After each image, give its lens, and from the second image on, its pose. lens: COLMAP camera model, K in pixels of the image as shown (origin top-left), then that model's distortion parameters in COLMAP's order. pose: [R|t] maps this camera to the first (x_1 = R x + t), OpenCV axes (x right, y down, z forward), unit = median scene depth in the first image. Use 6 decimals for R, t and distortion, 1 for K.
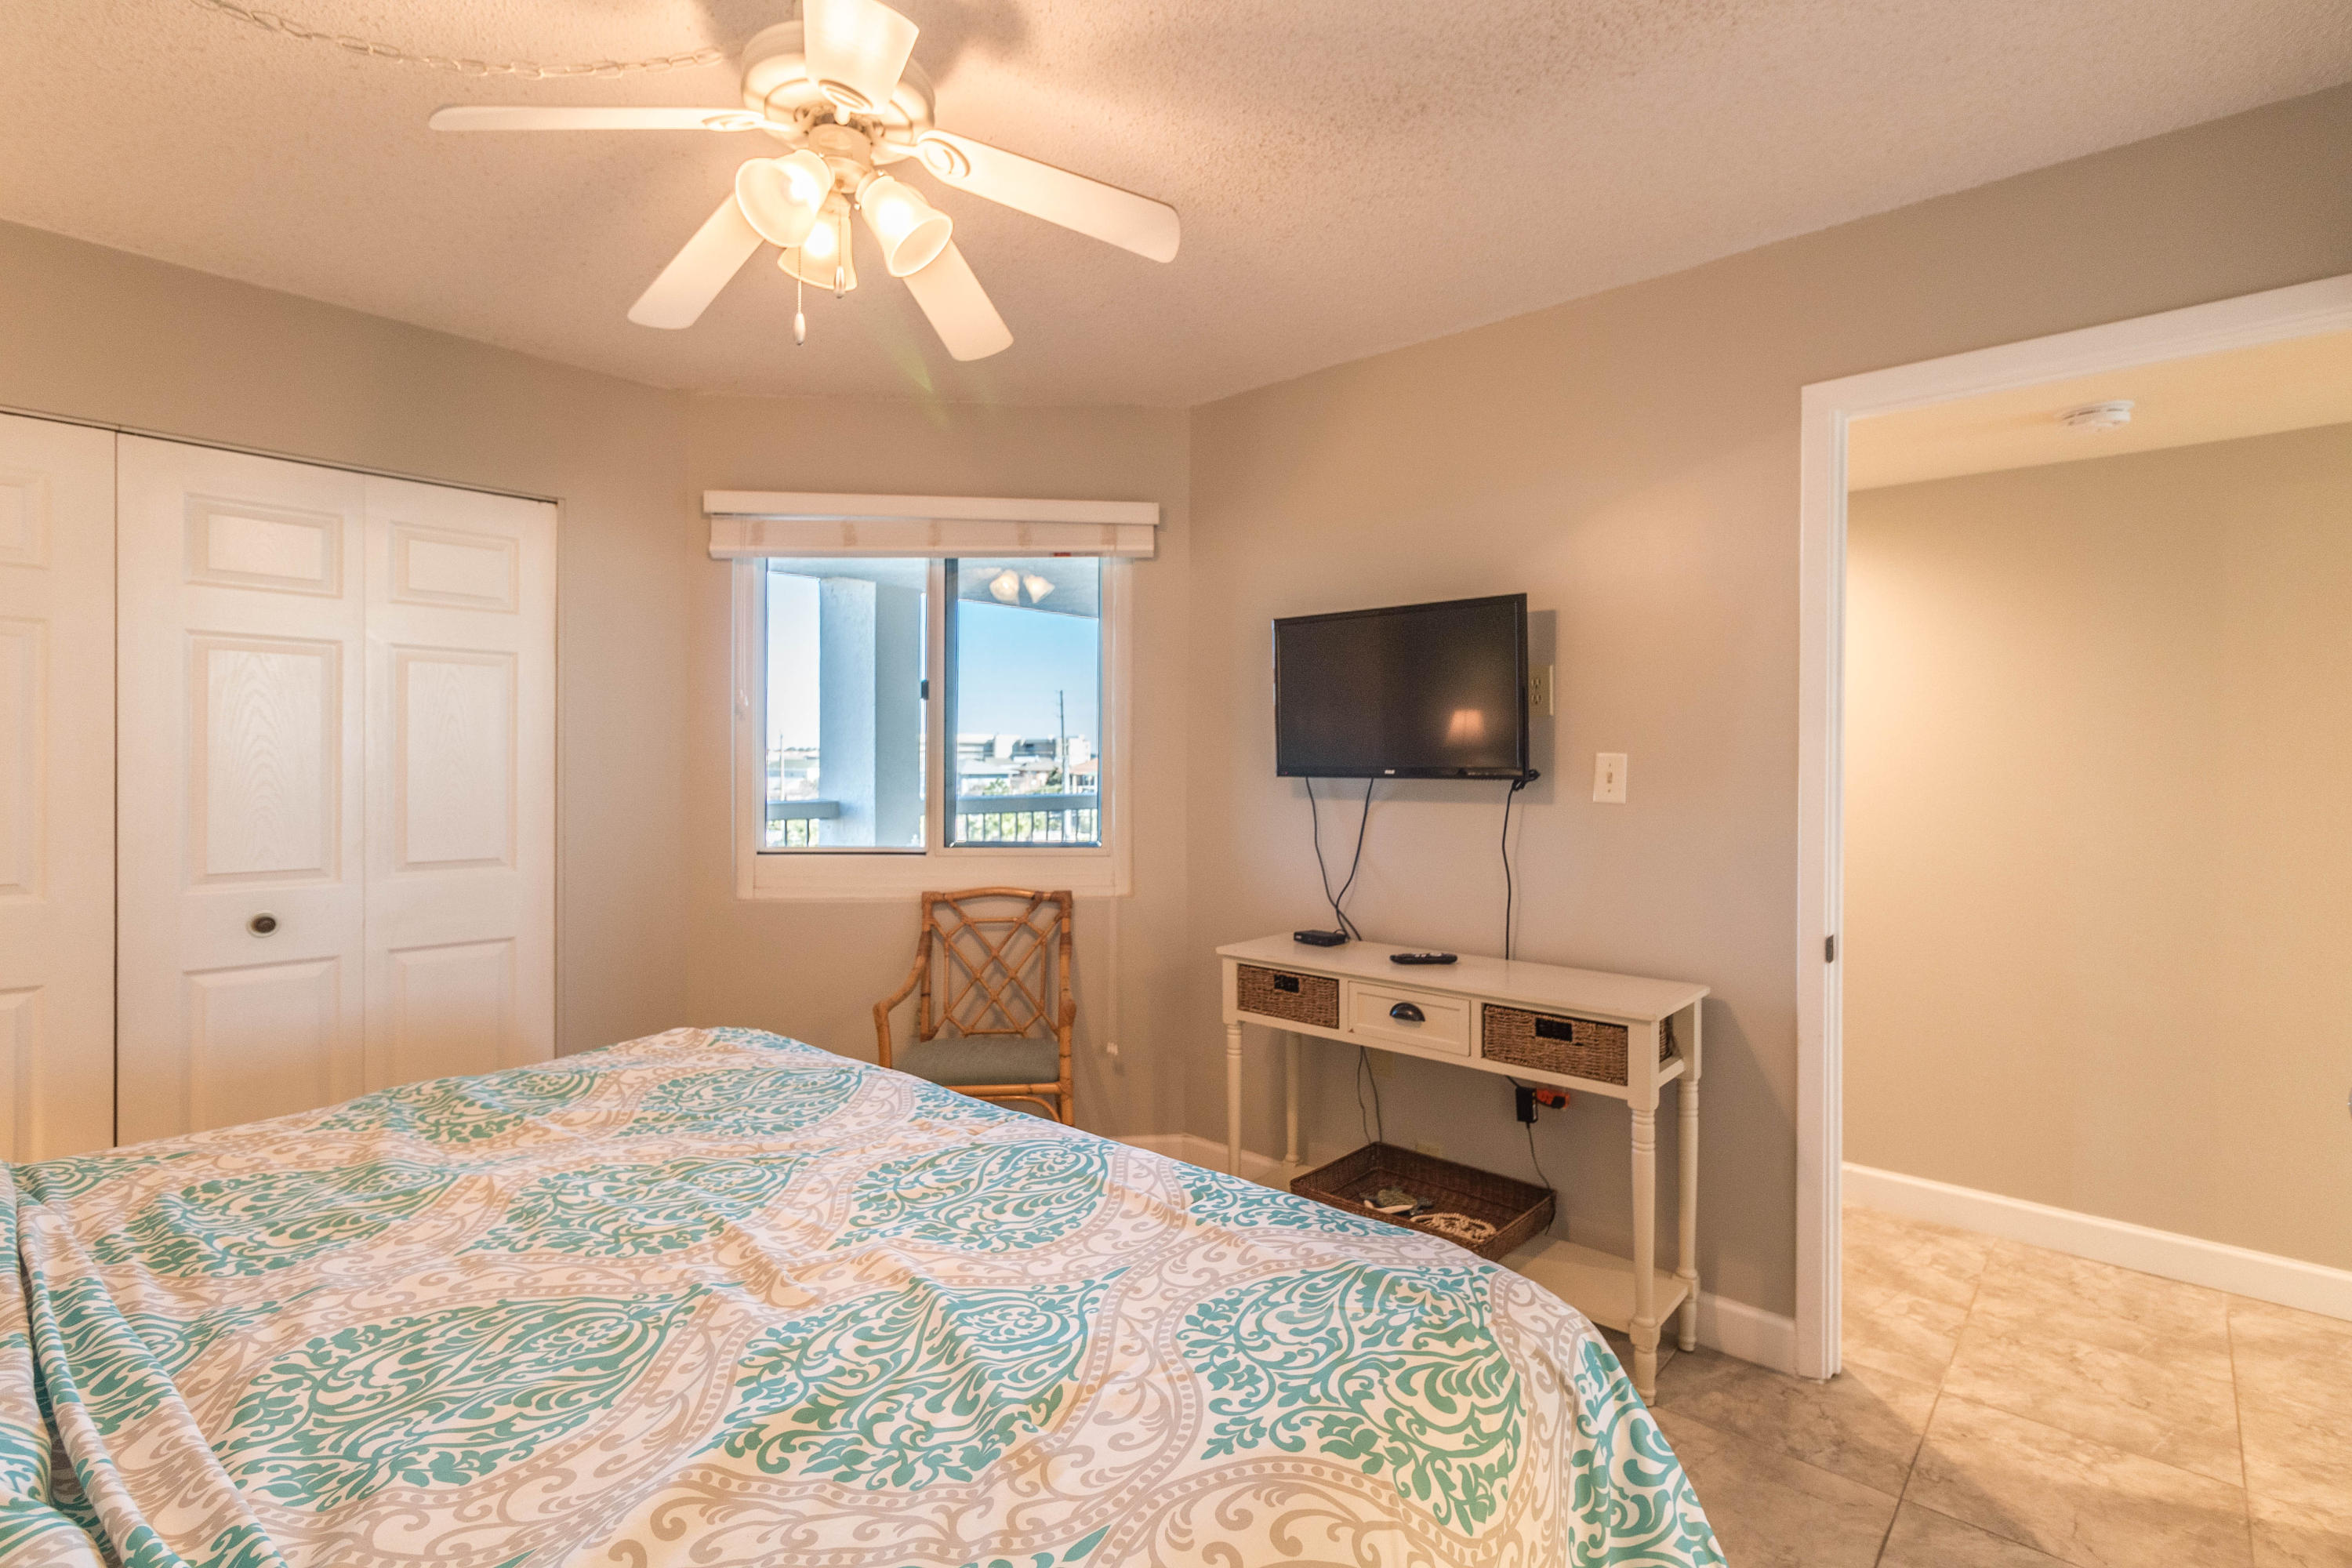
lens RADIAL K [[1094.2, 0, 1200.1], [0, 1094.2, 779.1], [0, 0, 1]] dist [0.004993, 0.000877]
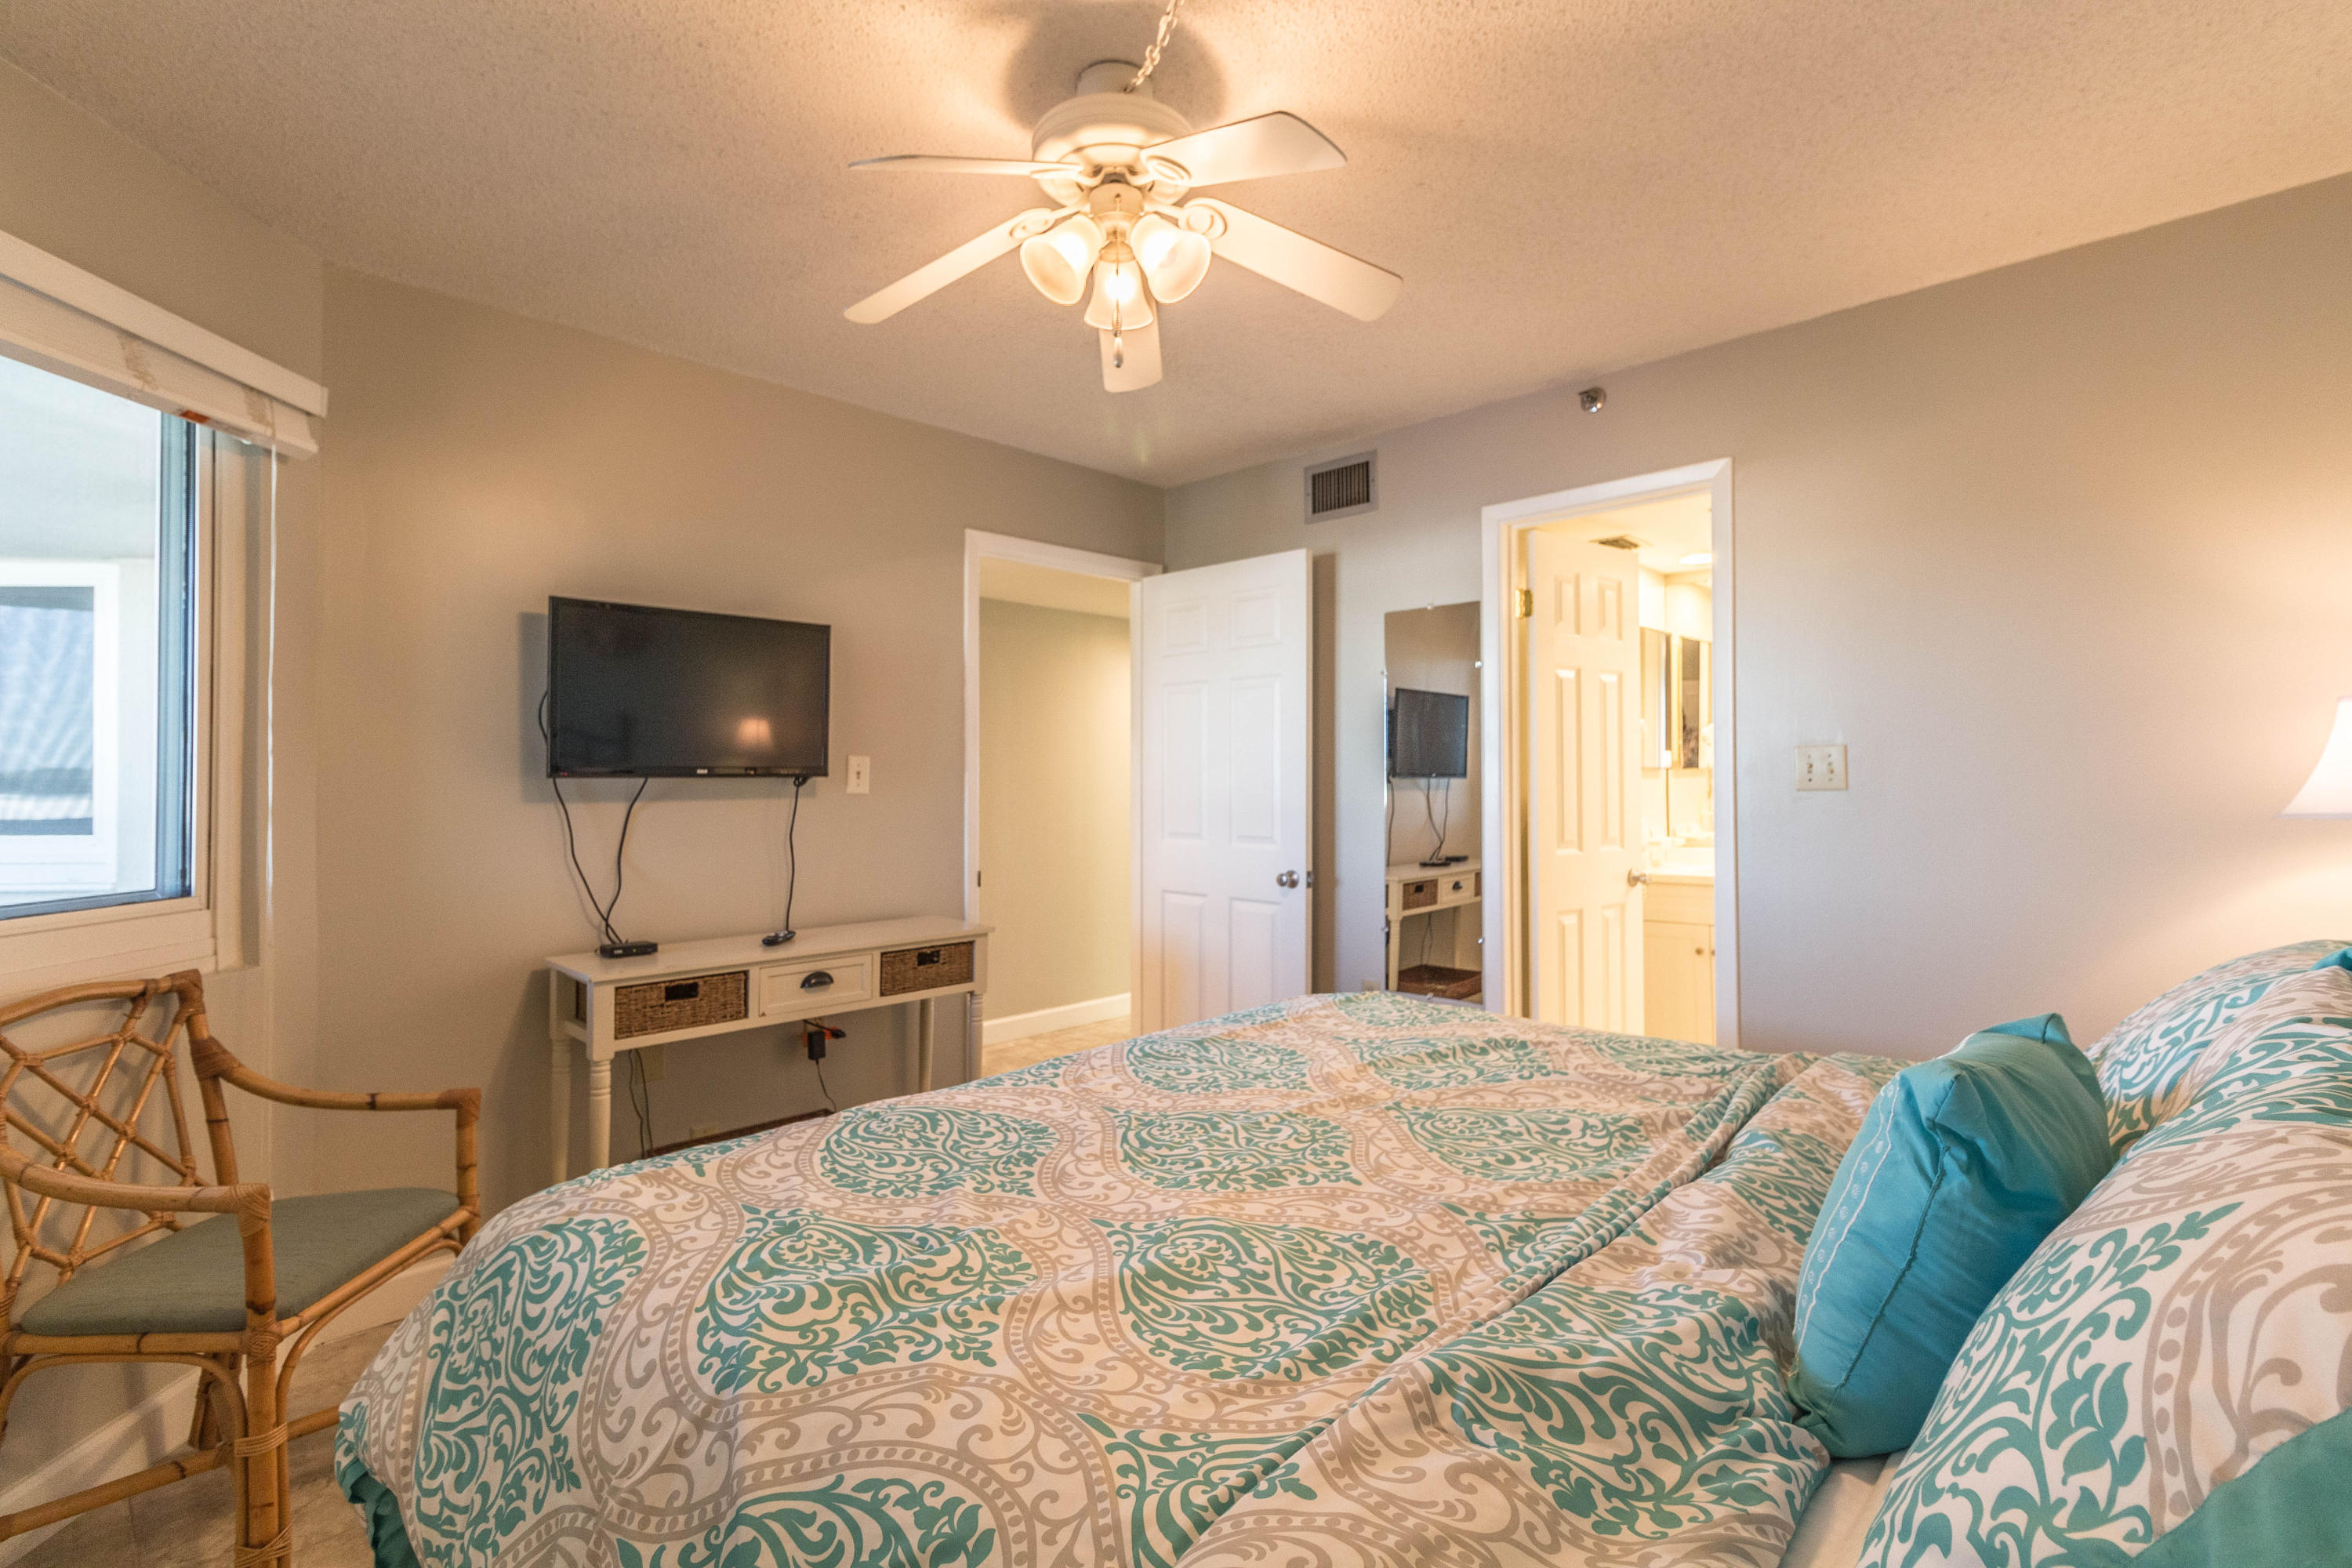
lens RADIAL K [[1094.2, 0, 1153.5], [0, 1094.2, 775.5], [0, 0, 1]] dist [0.004993, 0.000877]
pose [[0.061254, -0.005162, 0.998109, -0.894848], [0.012597, 0.999911, 0.004398, -0.001820], [-0.998043, 0.012303, 0.061313, 0.552099]]
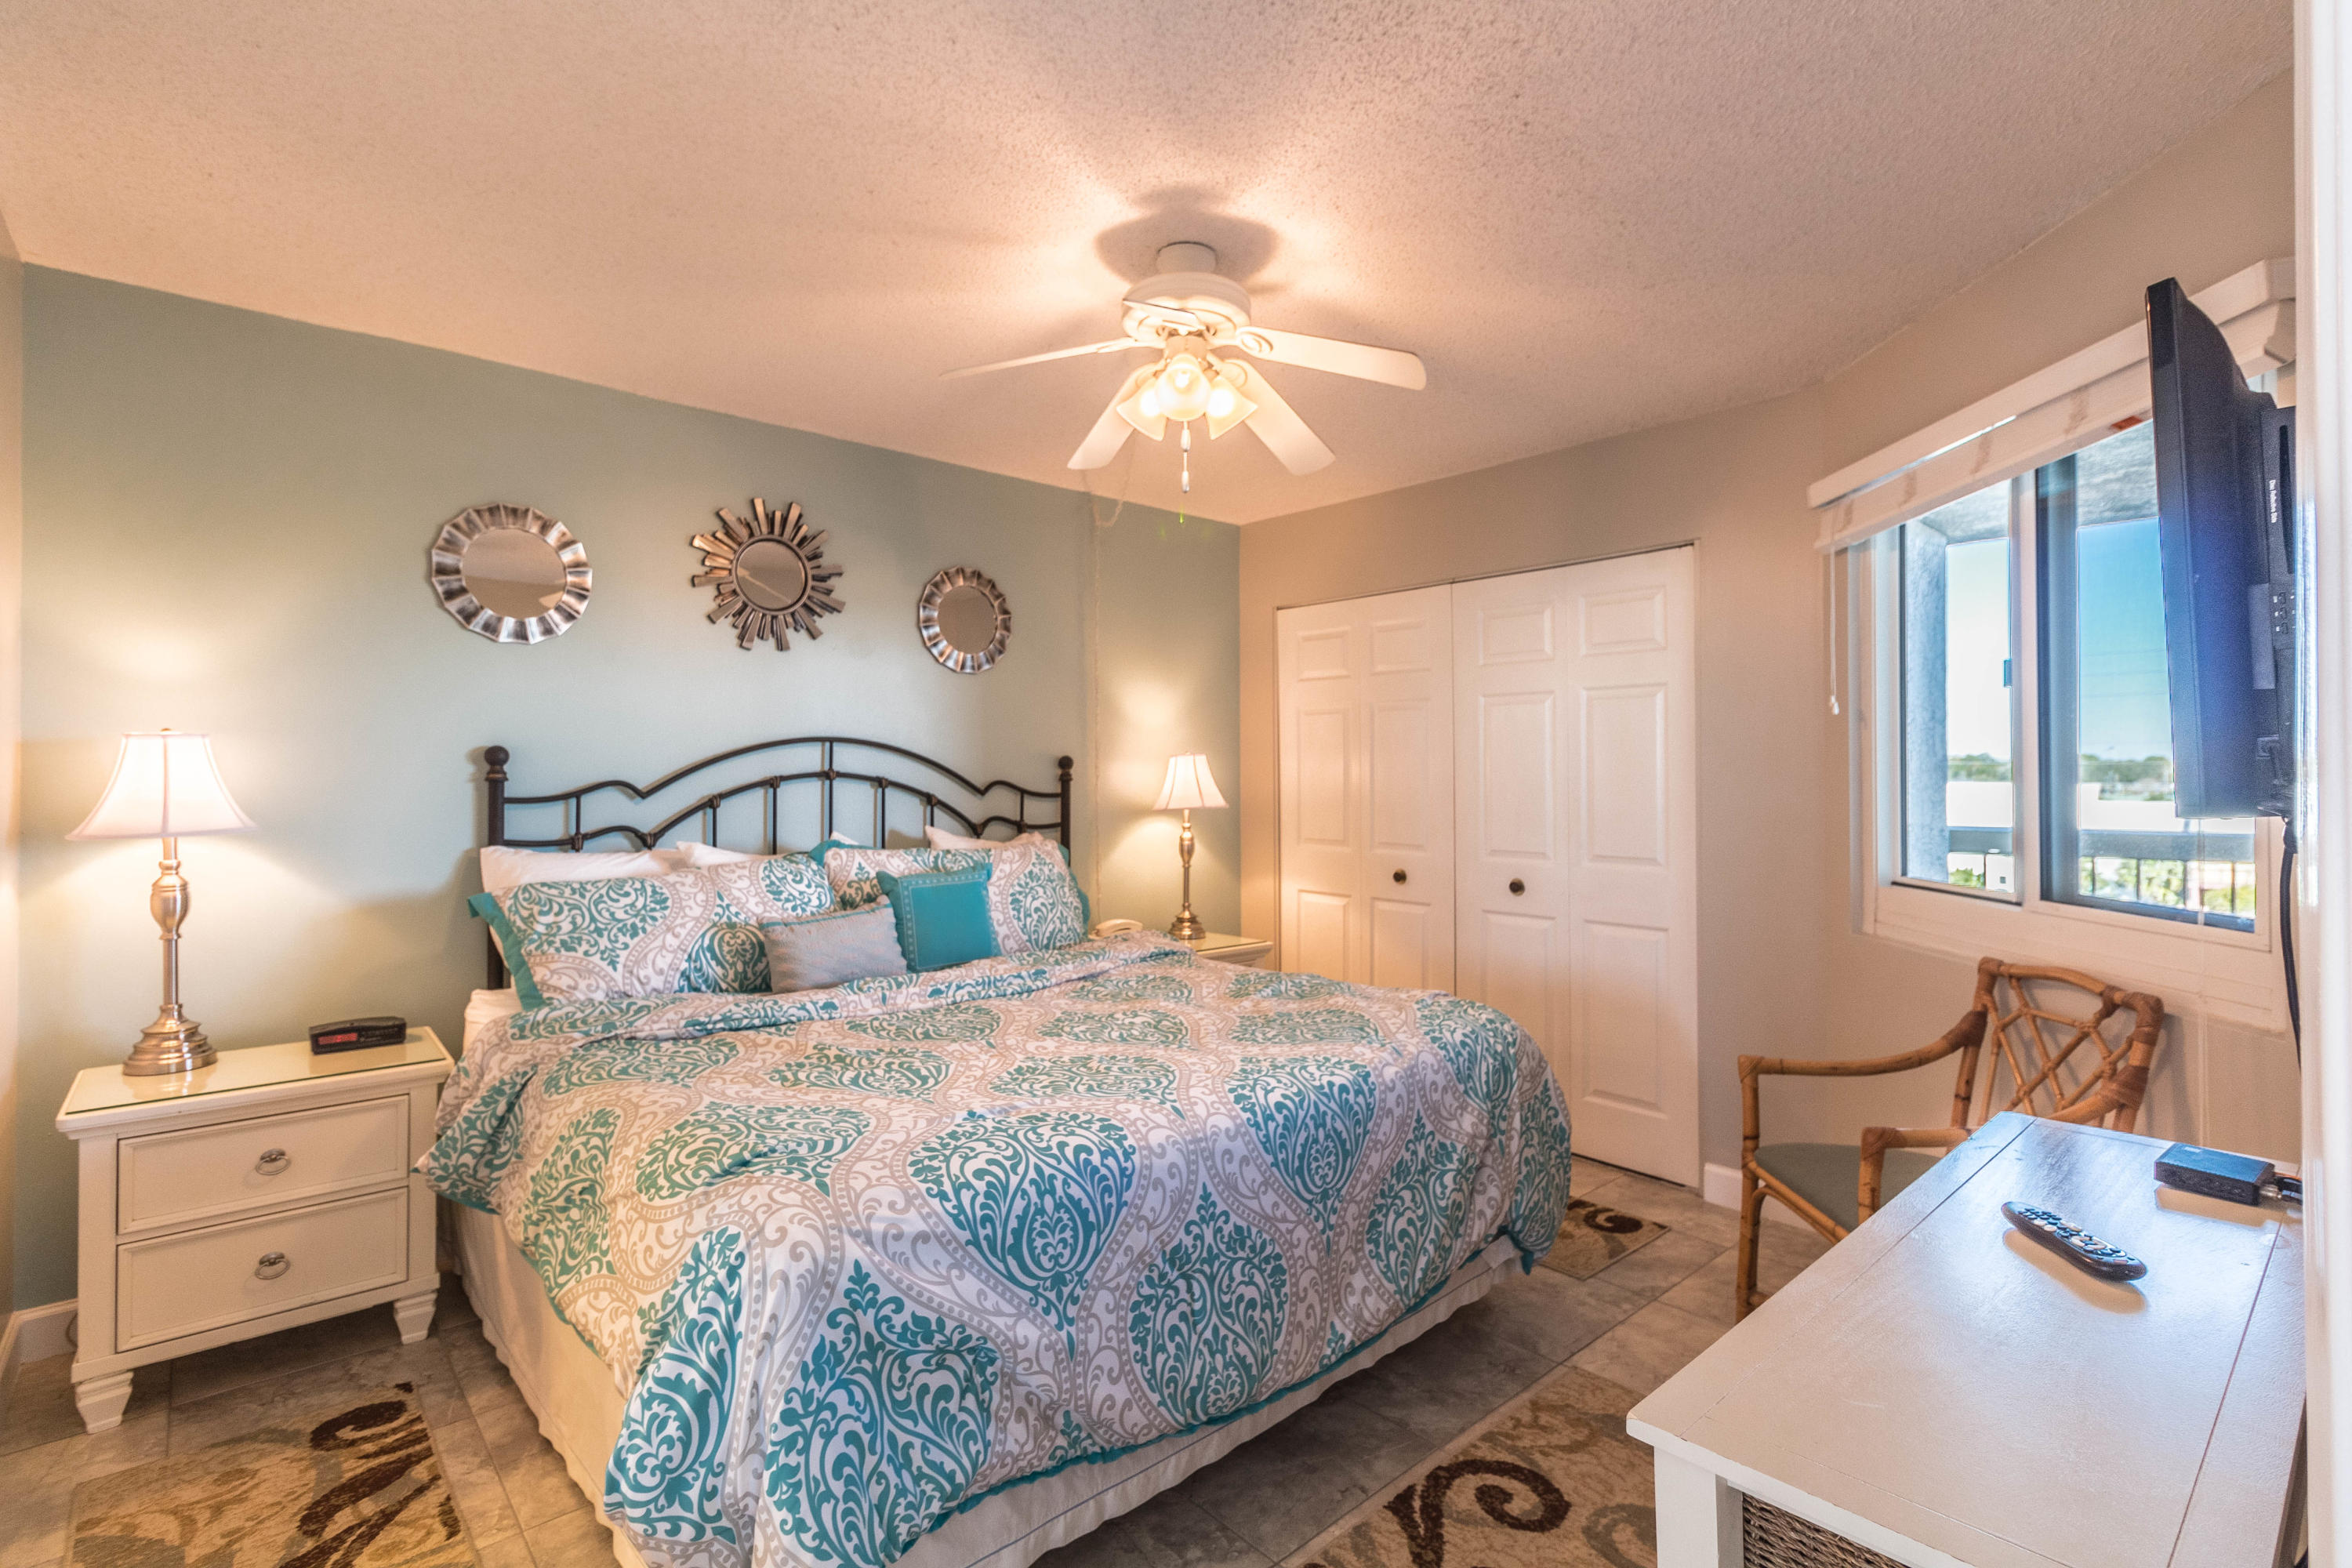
lens RADIAL K [[1094.2, 0, 1177.2], [0, 1094.2, 787.8], [0, 0, 1]] dist [0.004993, 0.000877]
pose [[-0.121928, 0.006609, -0.992517, 0.655513], [-0.014132, 0.999865, 0.008394, -0.007531], [0.992438, 0.015049, -0.121818, 0.702566]]
